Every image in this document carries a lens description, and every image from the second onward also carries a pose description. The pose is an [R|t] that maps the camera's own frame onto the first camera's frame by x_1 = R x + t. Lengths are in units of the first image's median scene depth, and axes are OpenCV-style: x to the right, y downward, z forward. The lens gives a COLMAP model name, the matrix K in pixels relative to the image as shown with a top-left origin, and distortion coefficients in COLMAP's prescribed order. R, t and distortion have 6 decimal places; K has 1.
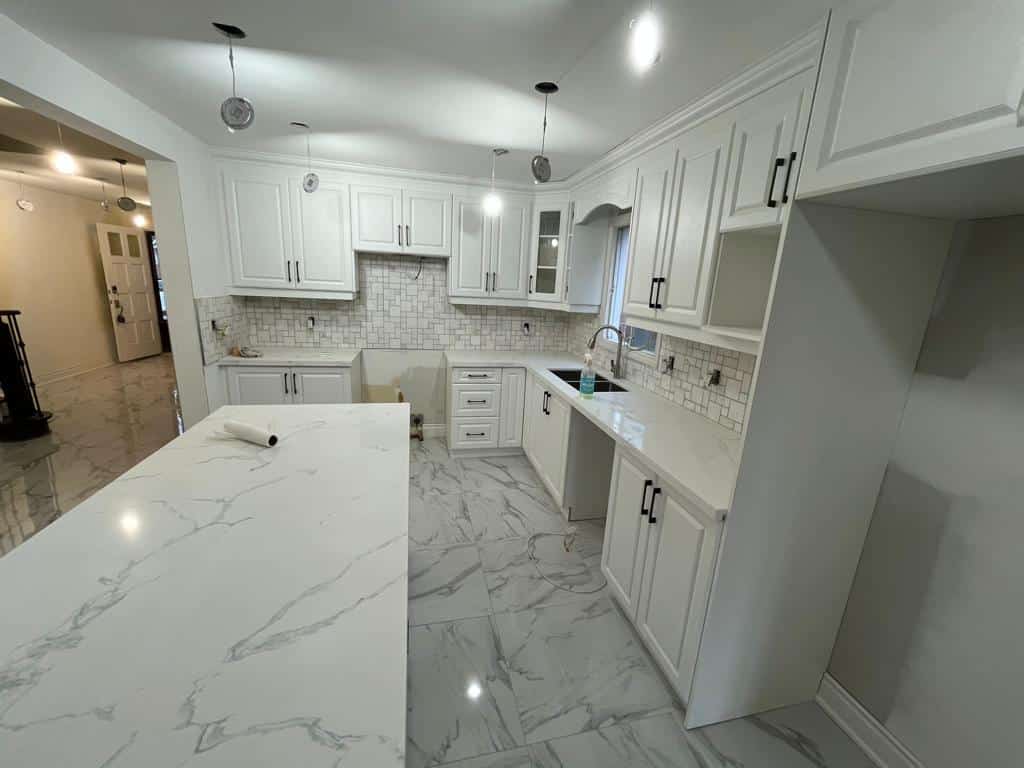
lens RADIAL K [[414.3, 0, 513.7], [0, 414.3, 384.1], [0, 0, 1]] dist [-0.003798, -0.000261]
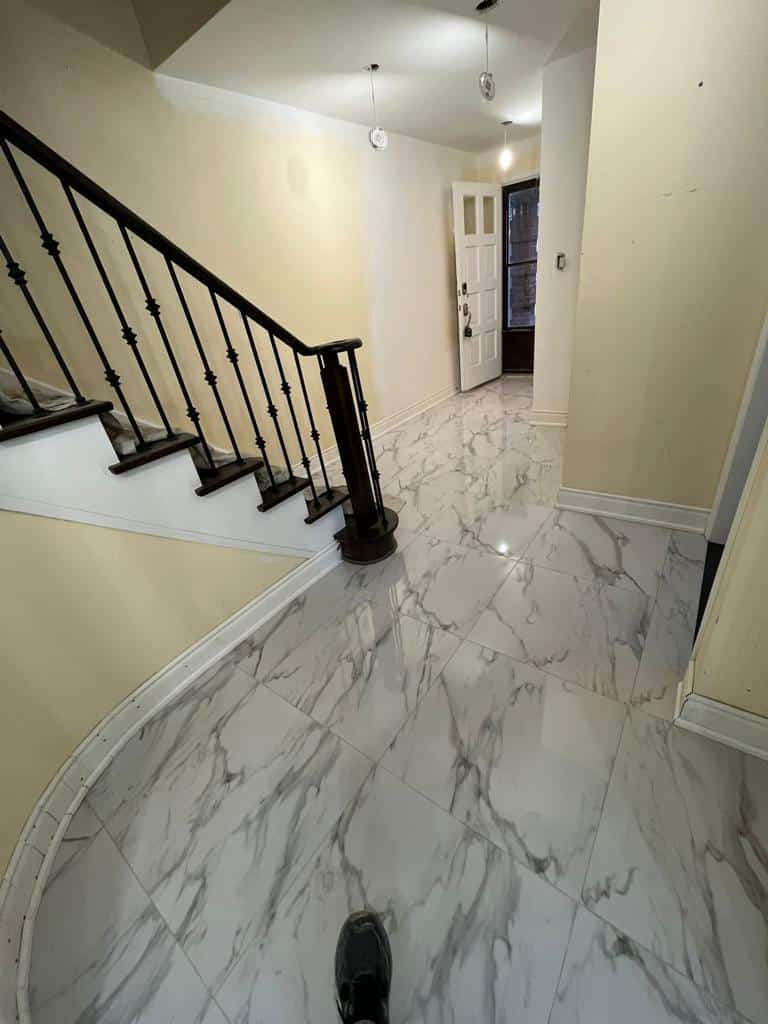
lens RADIAL K [[414.3, 0, 388.3], [0, 414.3, 512.0], [0, 0, 1]] dist [-0.003798, -0.000261]
pose [[0.637260, 0.246950, -0.730011, -0.749975], [-0.019012, 0.952017, 0.305454, -0.132248], [0.770415, -0.180774, 0.611377, 0.673137]]
